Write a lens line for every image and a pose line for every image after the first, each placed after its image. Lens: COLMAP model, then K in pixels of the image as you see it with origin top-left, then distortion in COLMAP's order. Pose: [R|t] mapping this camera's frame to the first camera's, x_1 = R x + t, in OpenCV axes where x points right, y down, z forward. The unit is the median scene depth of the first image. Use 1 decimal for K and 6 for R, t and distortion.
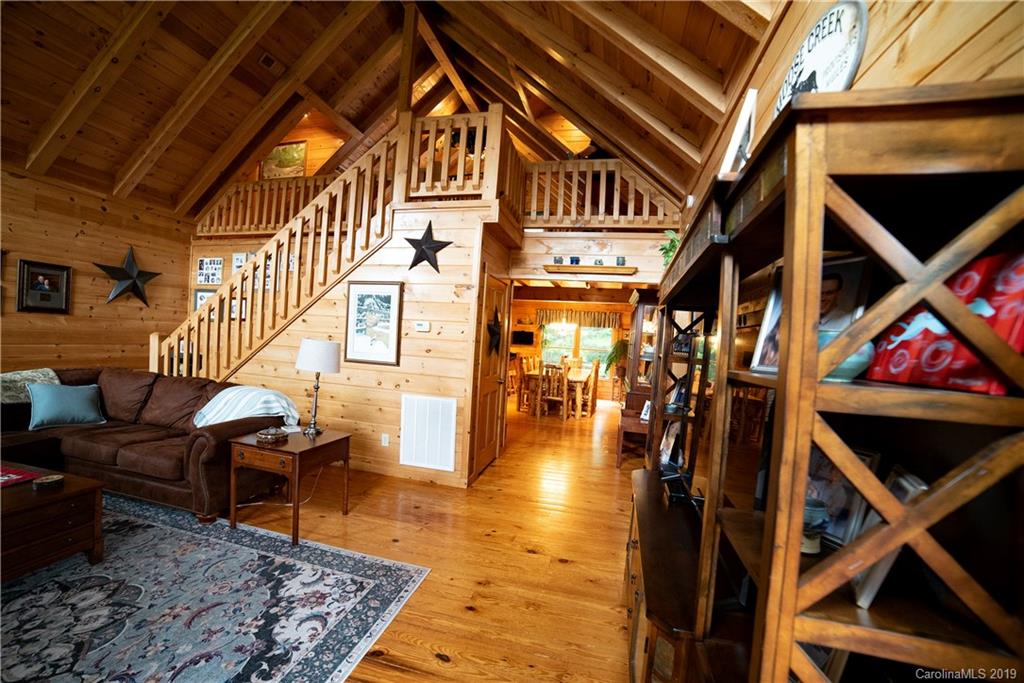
lens RADIAL K [[425.7, 0, 512.0], [0, 425.7, 341.5], [0, 0, 1]] dist [-0.093091, 0.035168]
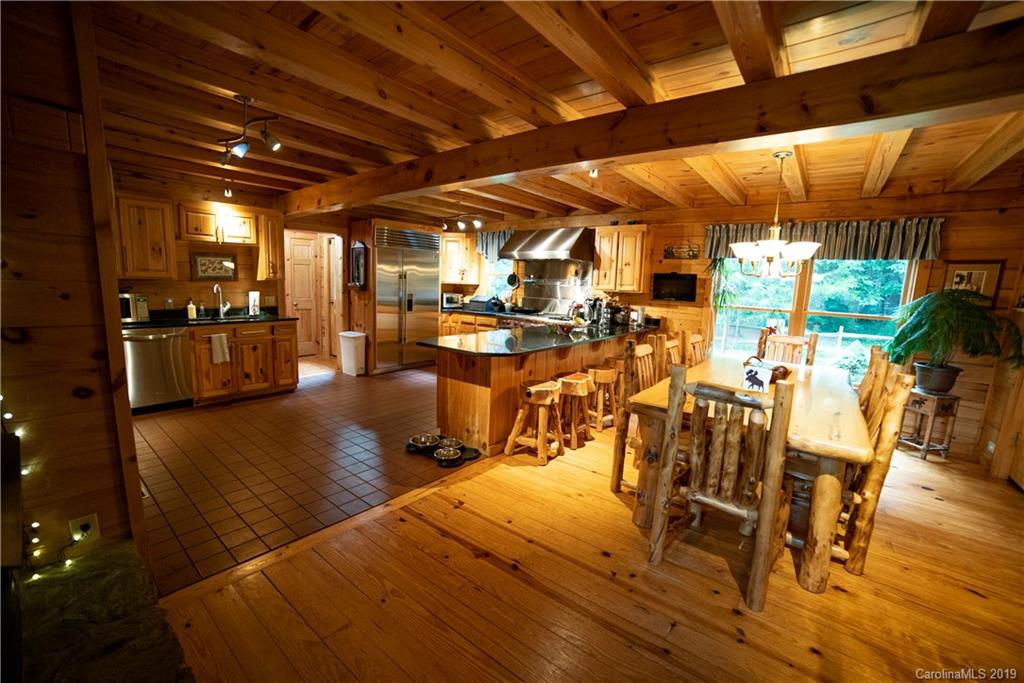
lens RADIAL K [[425.7, 0, 512.0], [0, 425.7, 341.5], [0, 0, 1]] dist [-0.093091, 0.035168]
pose [[0.911618, 0.037621, -0.409313, 0.079588], [0.005314, 0.994641, 0.103256, 0.003697], [0.411004, -0.096306, 0.906532, 0.704668]]
